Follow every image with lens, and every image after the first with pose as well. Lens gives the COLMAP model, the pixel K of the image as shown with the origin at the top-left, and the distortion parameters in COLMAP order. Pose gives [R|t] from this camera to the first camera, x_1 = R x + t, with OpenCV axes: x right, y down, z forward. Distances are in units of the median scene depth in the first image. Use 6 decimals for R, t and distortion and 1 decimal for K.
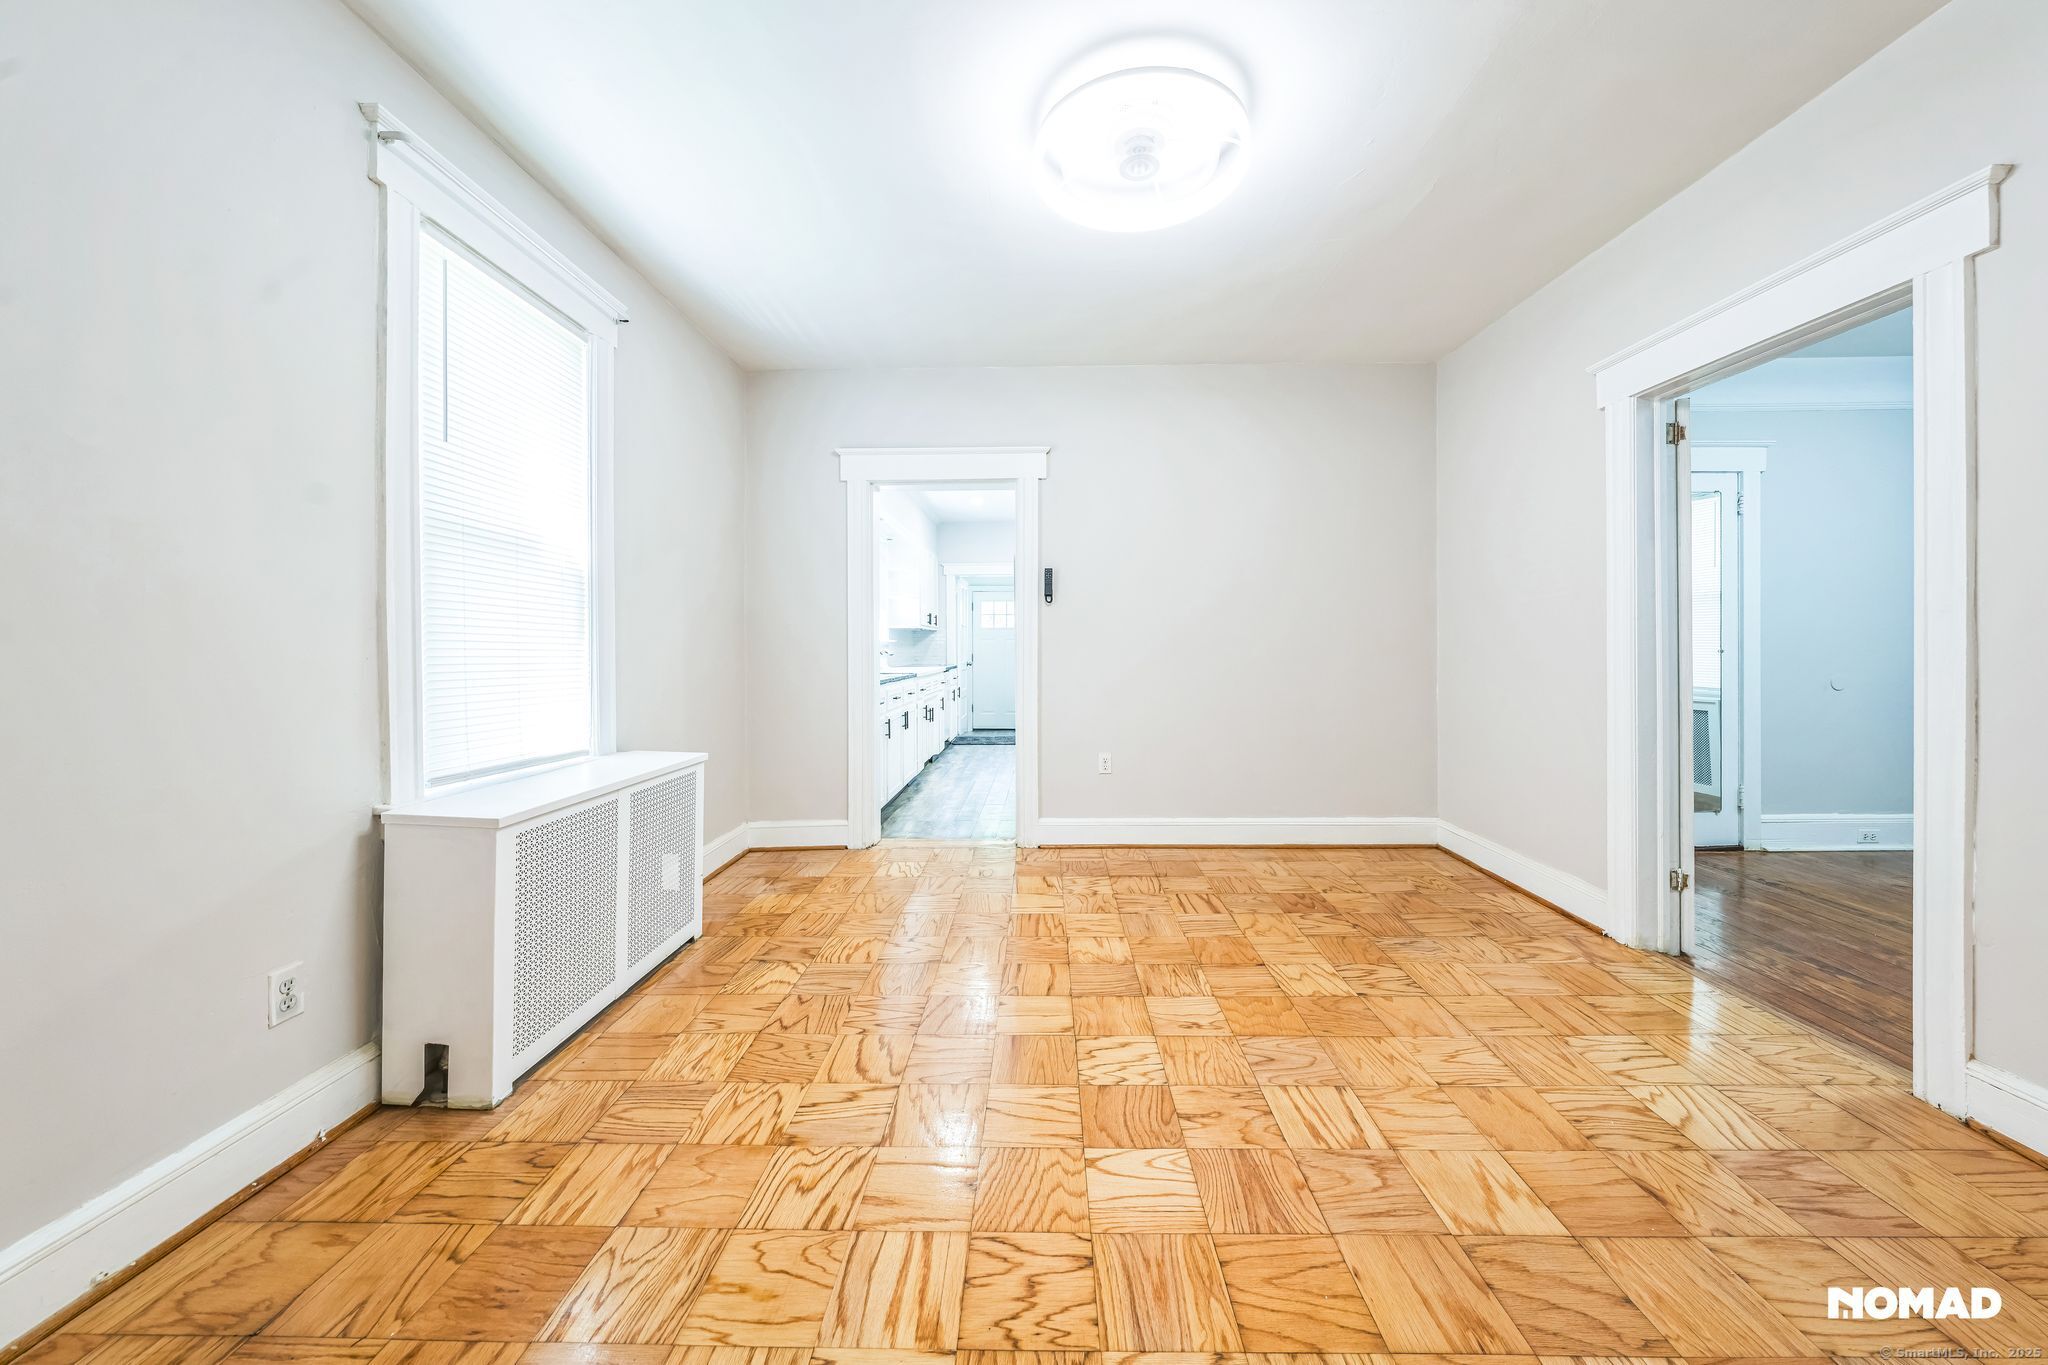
lens RADIAL K [[714.2, 0, 1027.4], [0, 714.2, 651.2], [0, 0, 1]] dist [-0.002426, -0.000201]
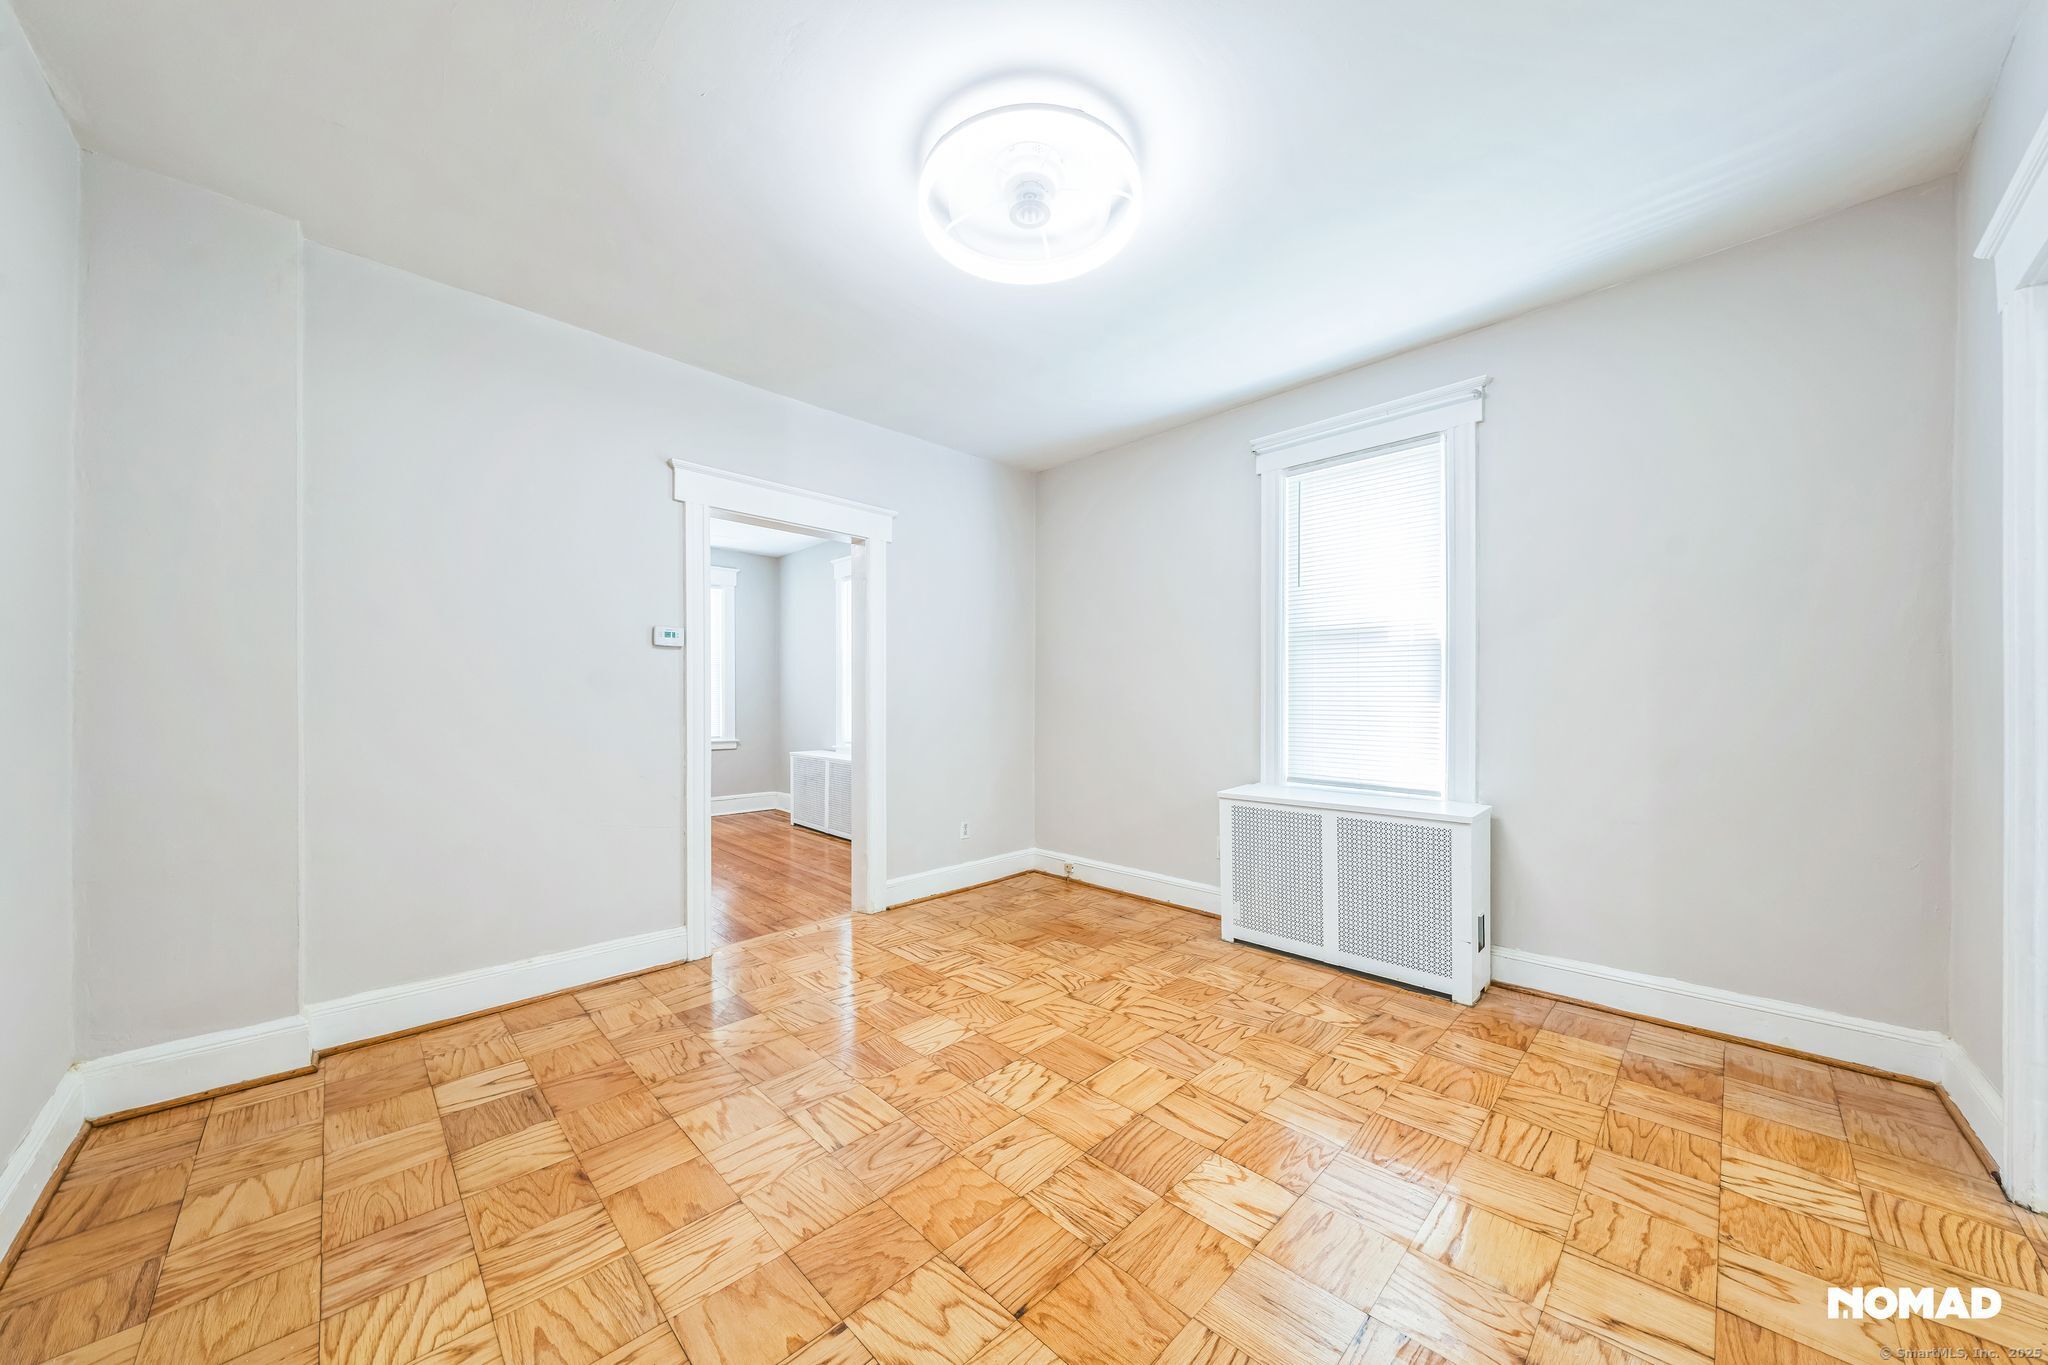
lens RADIAL K [[707.9, 0, 1034.2], [0, 707.9, 699.4], [0, 0, 1]] dist [-0.000115, 0.000318]
pose [[-0.697058, 0.004320, -0.717002, 0.894291], [0.004904, 0.999987, 0.001257, -0.023212], [0.716998, -0.002640, -0.697070, 1.767960]]
